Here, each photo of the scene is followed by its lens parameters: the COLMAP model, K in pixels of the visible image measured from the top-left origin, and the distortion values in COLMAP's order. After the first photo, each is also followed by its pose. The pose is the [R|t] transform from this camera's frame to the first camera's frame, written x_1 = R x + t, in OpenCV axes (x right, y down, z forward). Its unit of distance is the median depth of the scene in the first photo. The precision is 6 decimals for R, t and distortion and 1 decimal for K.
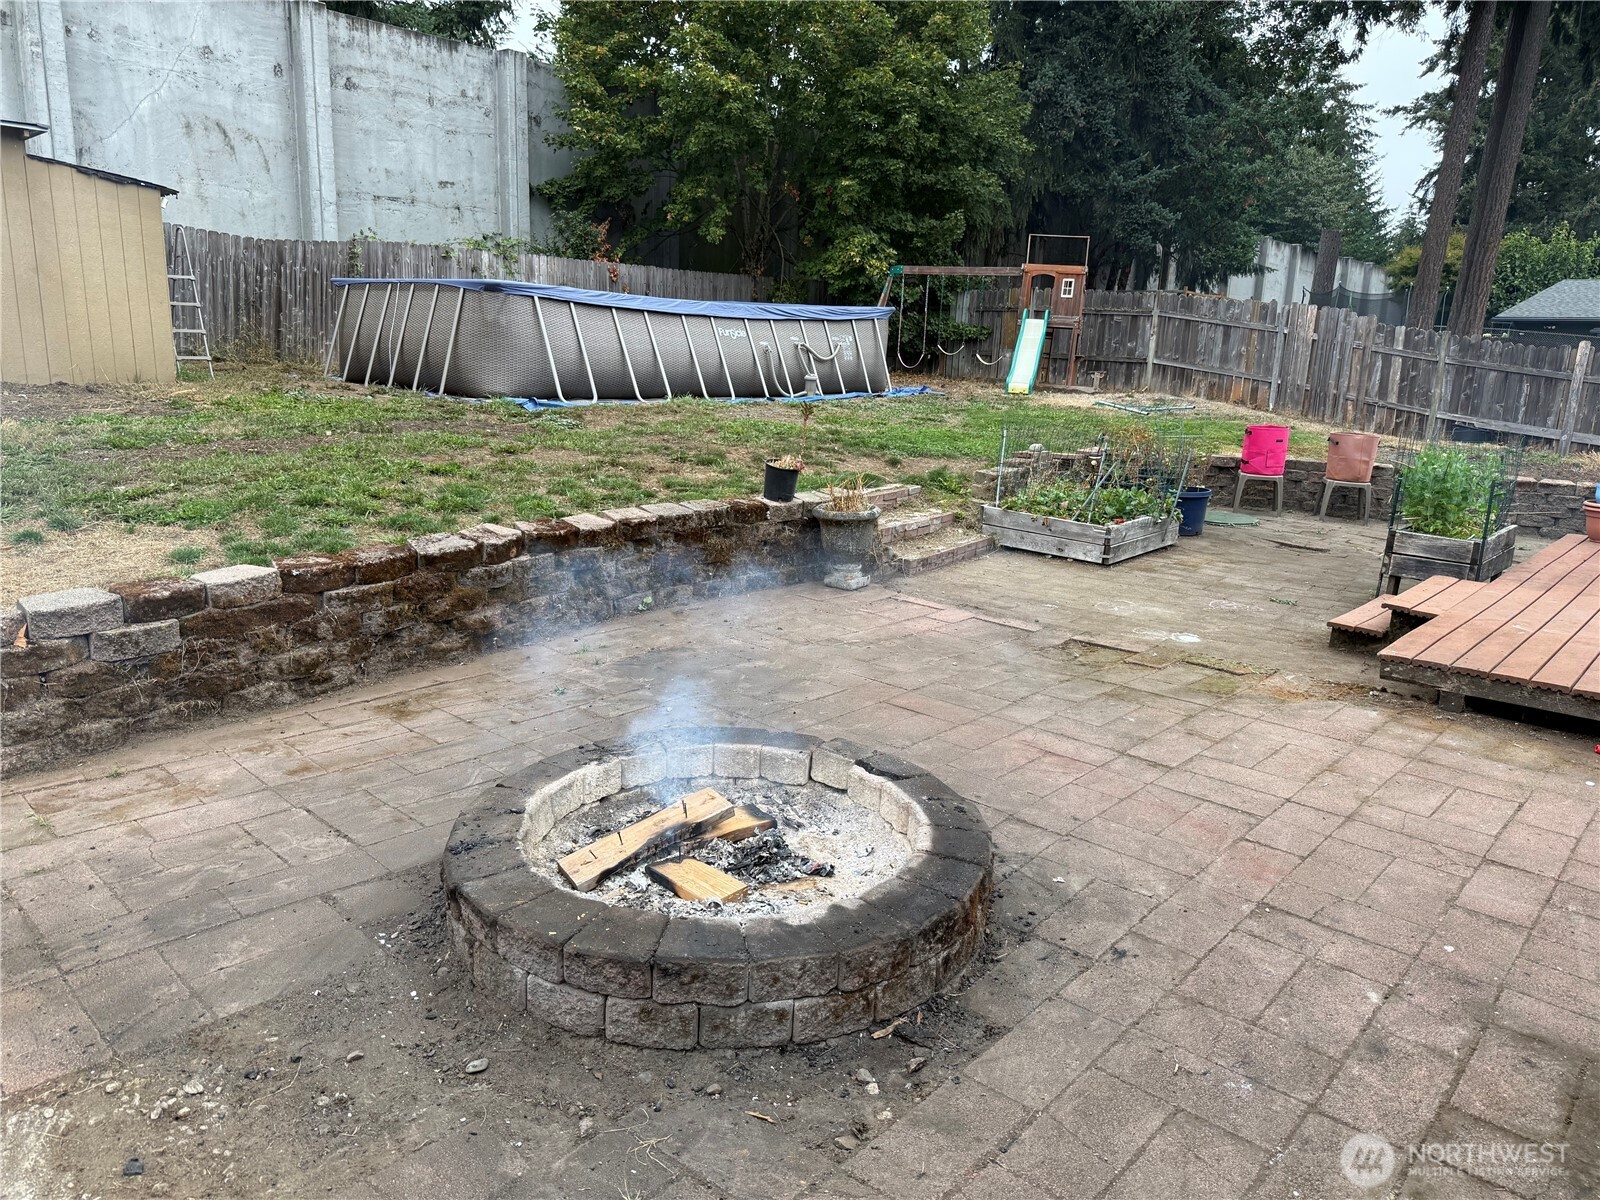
lens RADIAL K [[1123.2, 0, 800.0], [0, 1123.2, 600.0], [0, 0, 1]] dist [0.069928, -0.114474]
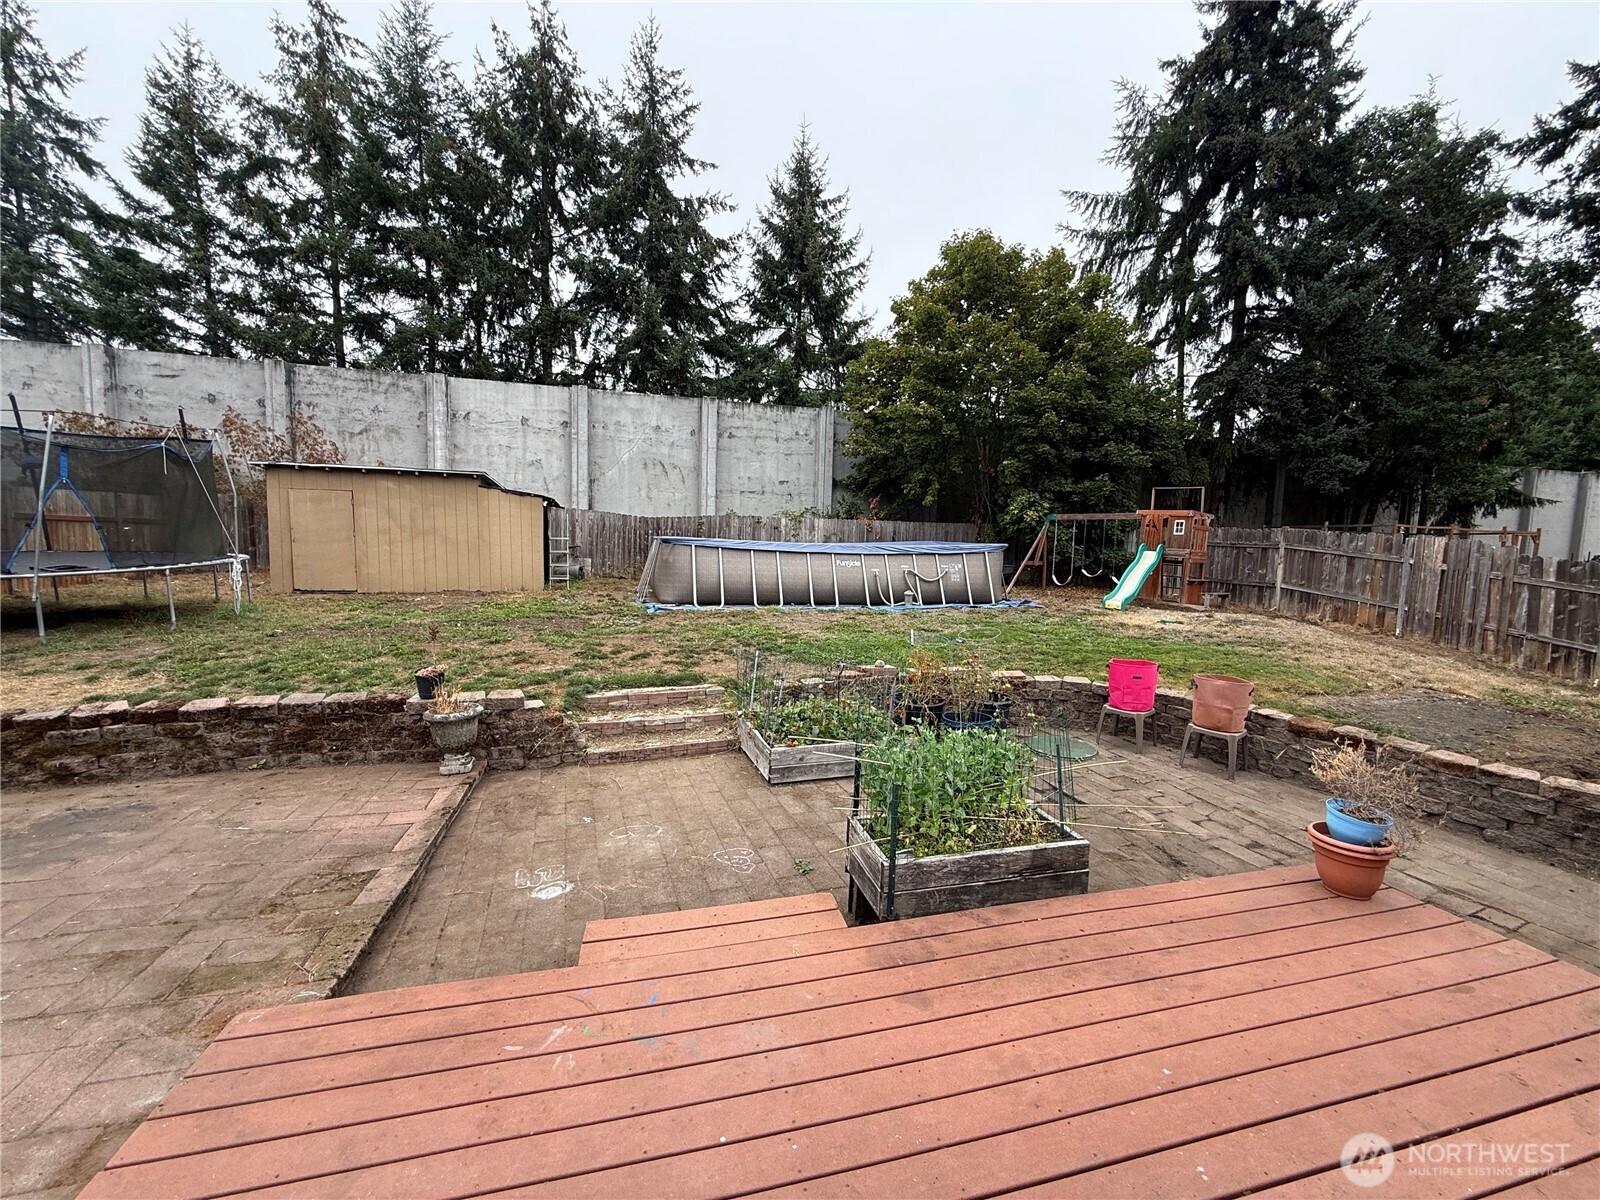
lens RADIAL K [[636.2, 0, 794.1], [0, 636.2, 602.9], [0, 0, 1]] dist [-0.001066, 0.000963]
pose [[0.834529, 0.035263, -0.549834, 0.282233], [-0.121059, 0.985298, -0.120551, -0.059755], [0.537500, 0.167166, 0.826529, 0.213788]]
